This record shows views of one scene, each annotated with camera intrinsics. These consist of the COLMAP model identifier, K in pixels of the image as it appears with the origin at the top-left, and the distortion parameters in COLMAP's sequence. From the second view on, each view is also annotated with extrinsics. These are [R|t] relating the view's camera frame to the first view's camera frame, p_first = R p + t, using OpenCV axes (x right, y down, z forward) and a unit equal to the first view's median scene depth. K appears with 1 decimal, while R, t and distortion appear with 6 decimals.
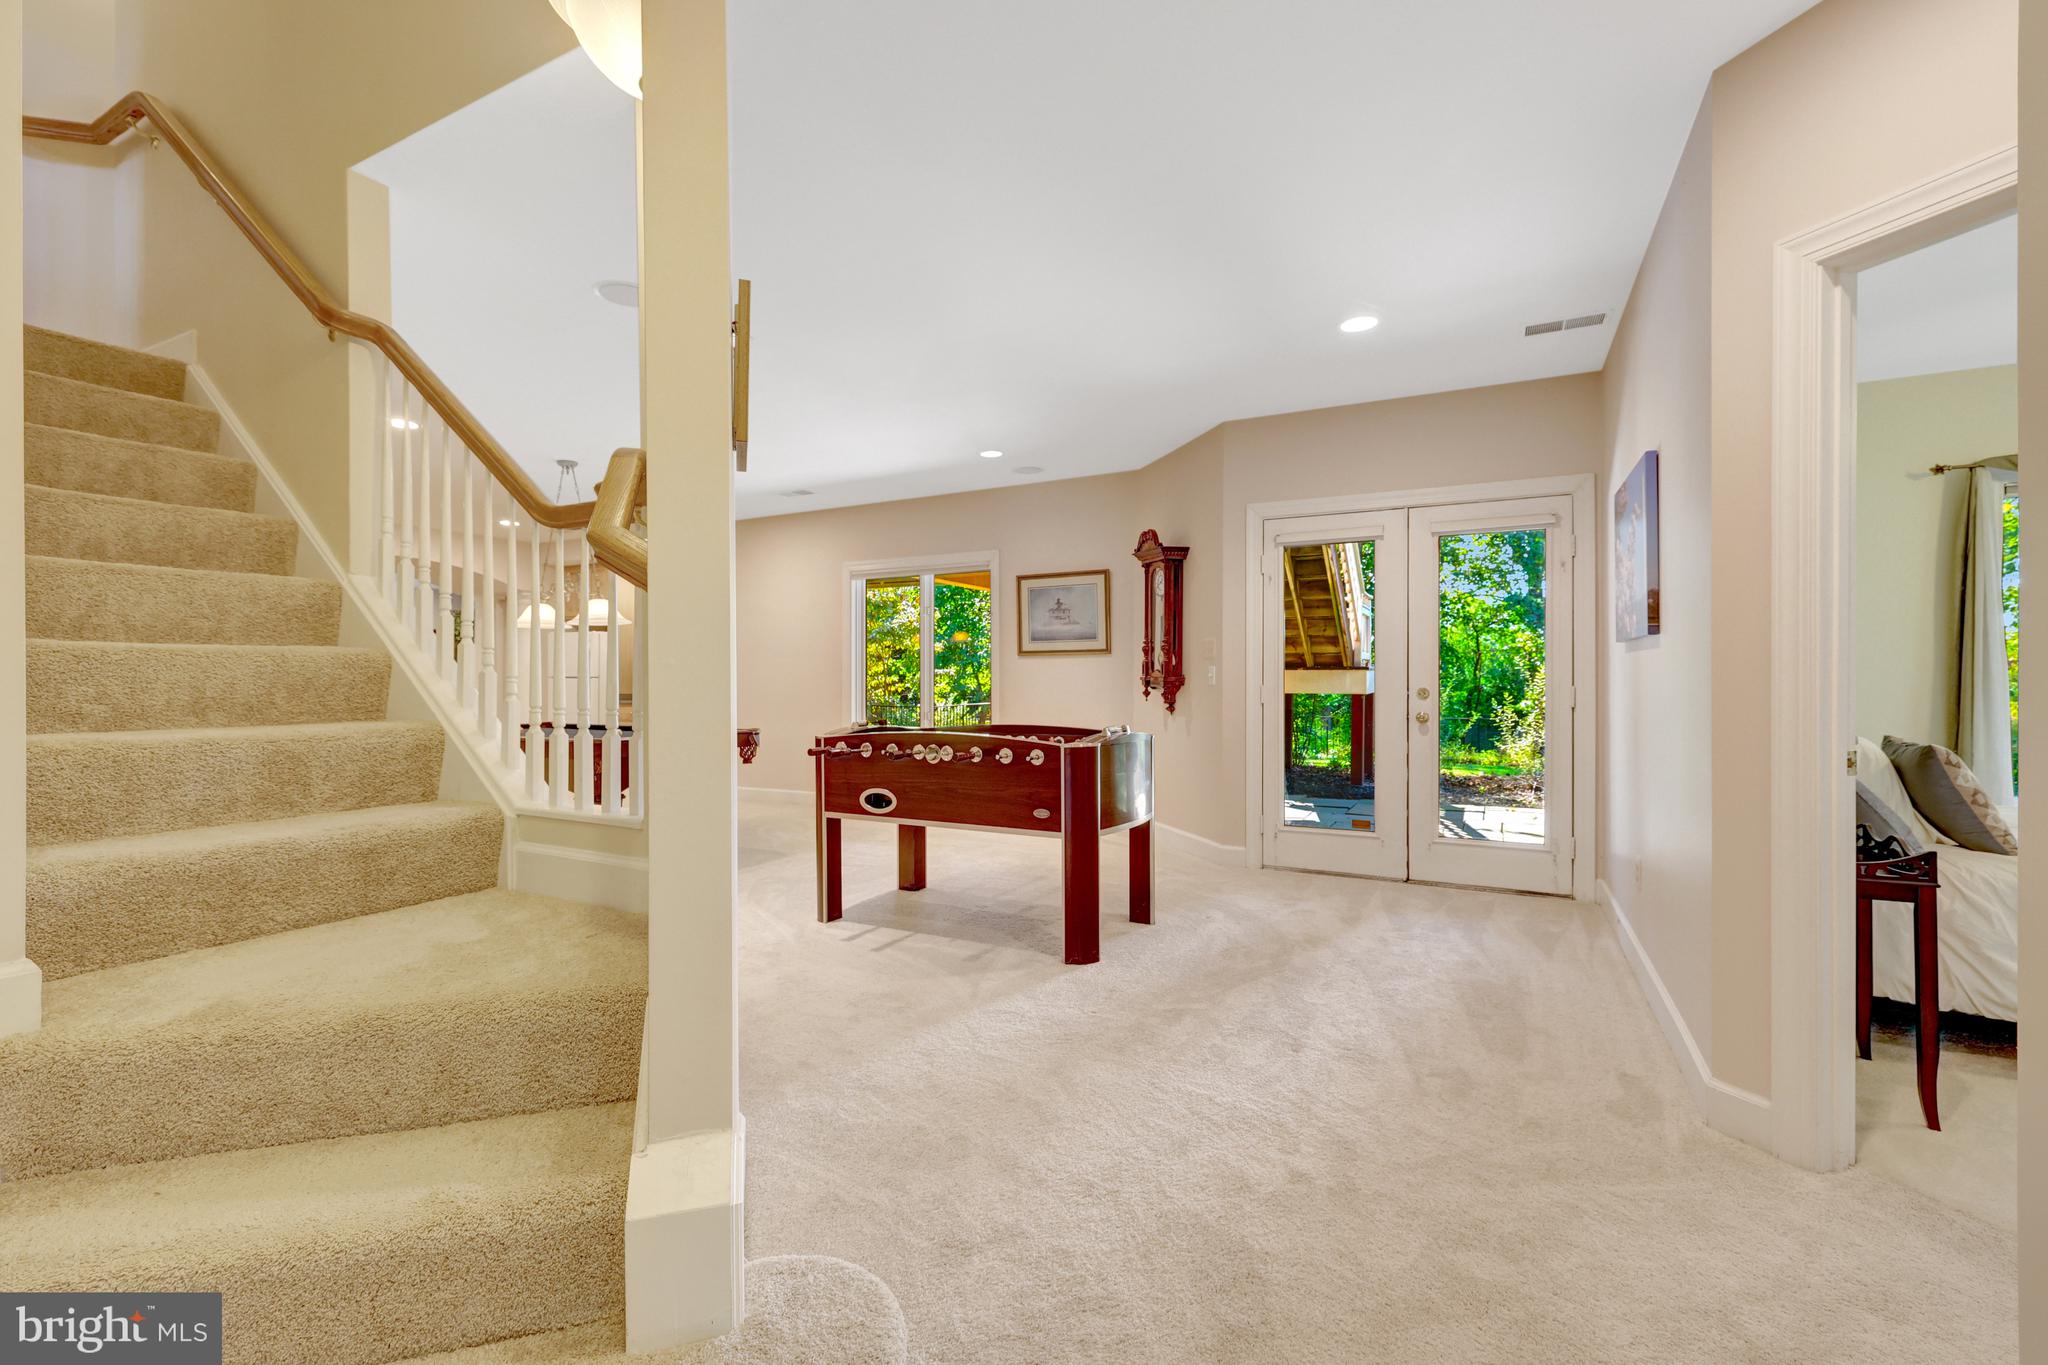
lens RADIAL K [[897.9, 0, 1016.9], [0, 897.9, 679.6], [0, 0, 1]] dist [0.001009, 0.000425]
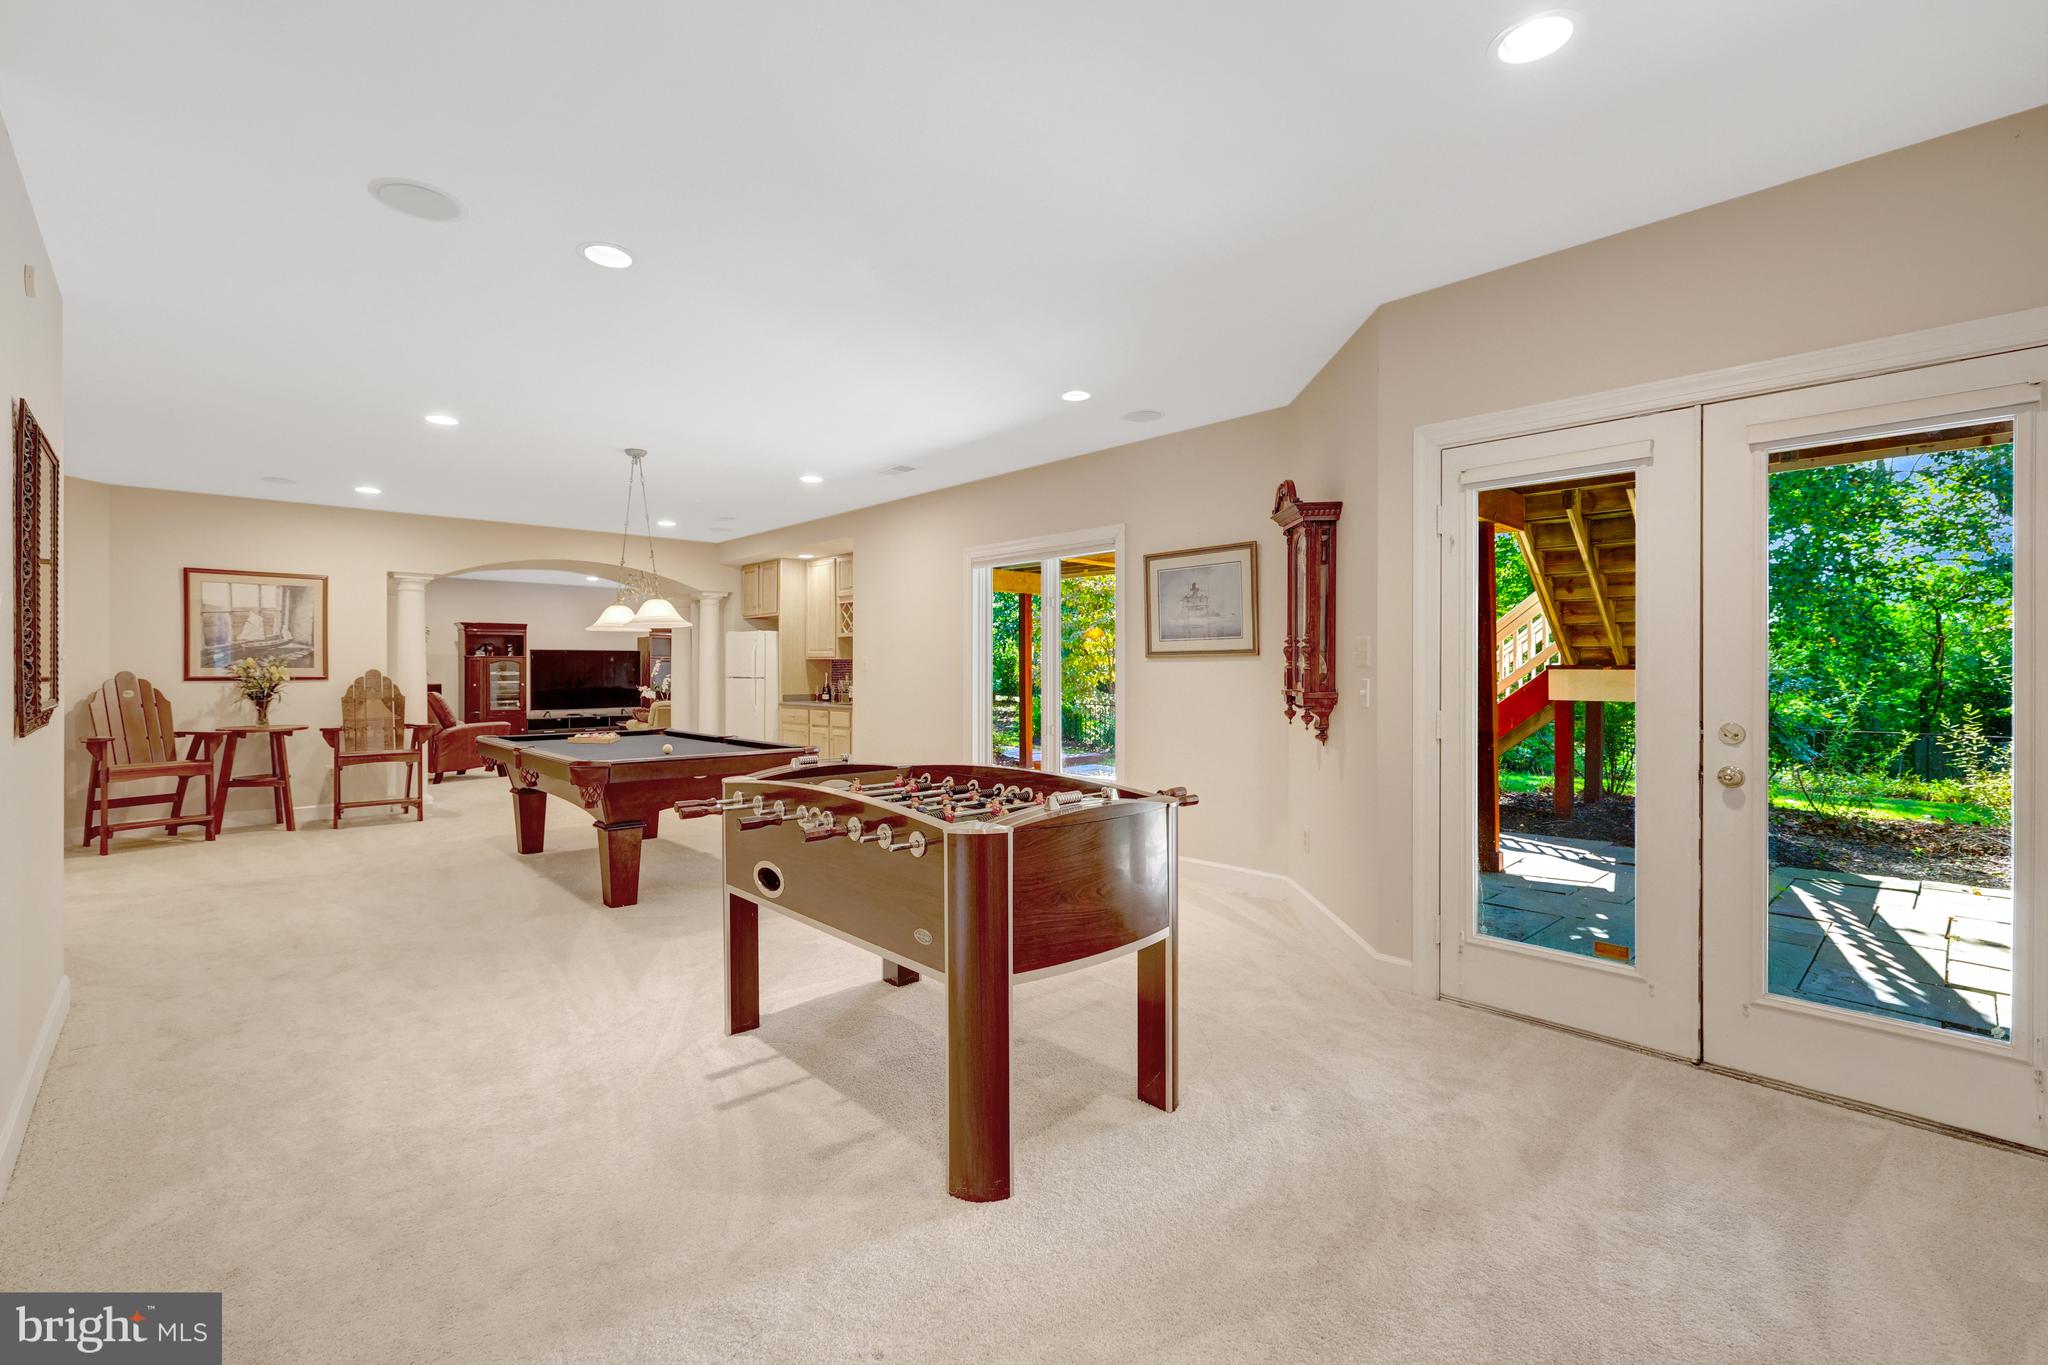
lens RADIAL K [[897.9, 0, 1015.1], [0, 897.9, 668.2], [0, 0, 1]] dist [0.001009, 0.000425]
pose [[0.946354, 0.000233, -0.323132, 0.172231], [-0.000401, 1.000000, -0.000453, -0.020225], [0.323132, 0.000558, 0.946354, 0.266921]]
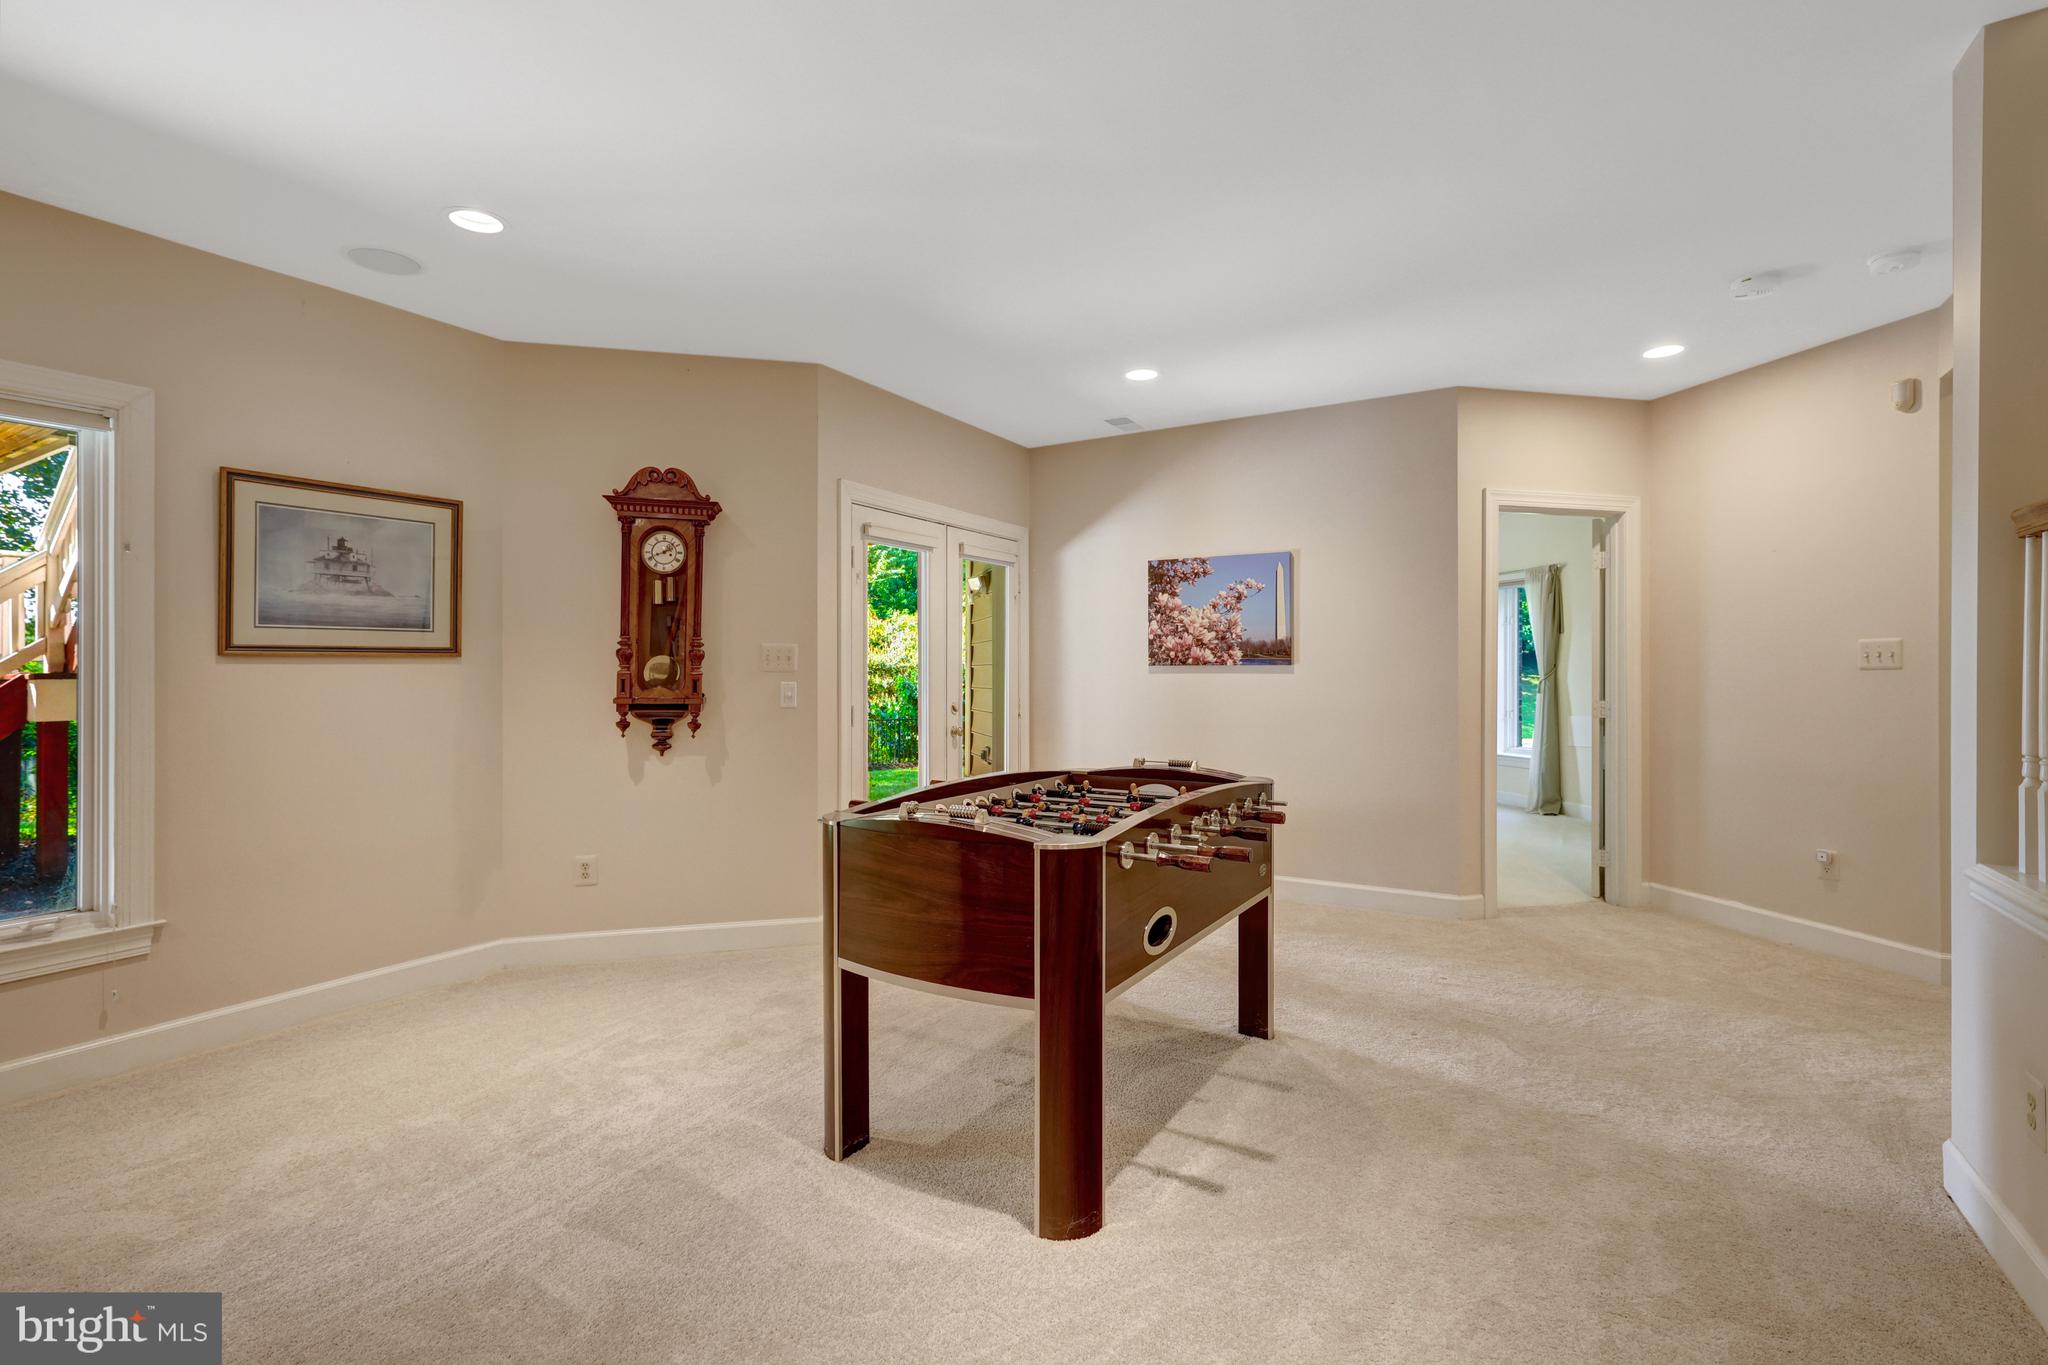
lens RADIAL K [[940.0, 0, 1020.2], [0, 940.0, 673.9], [0, 0, 1]] dist [0.000025, 0.000064]
pose [[0.041695, 0.000099, 0.999130, -0.505298], [0.006304, 0.999980, -0.000362, -0.018182], [-0.999111, 0.006314, 0.041693, 0.715545]]
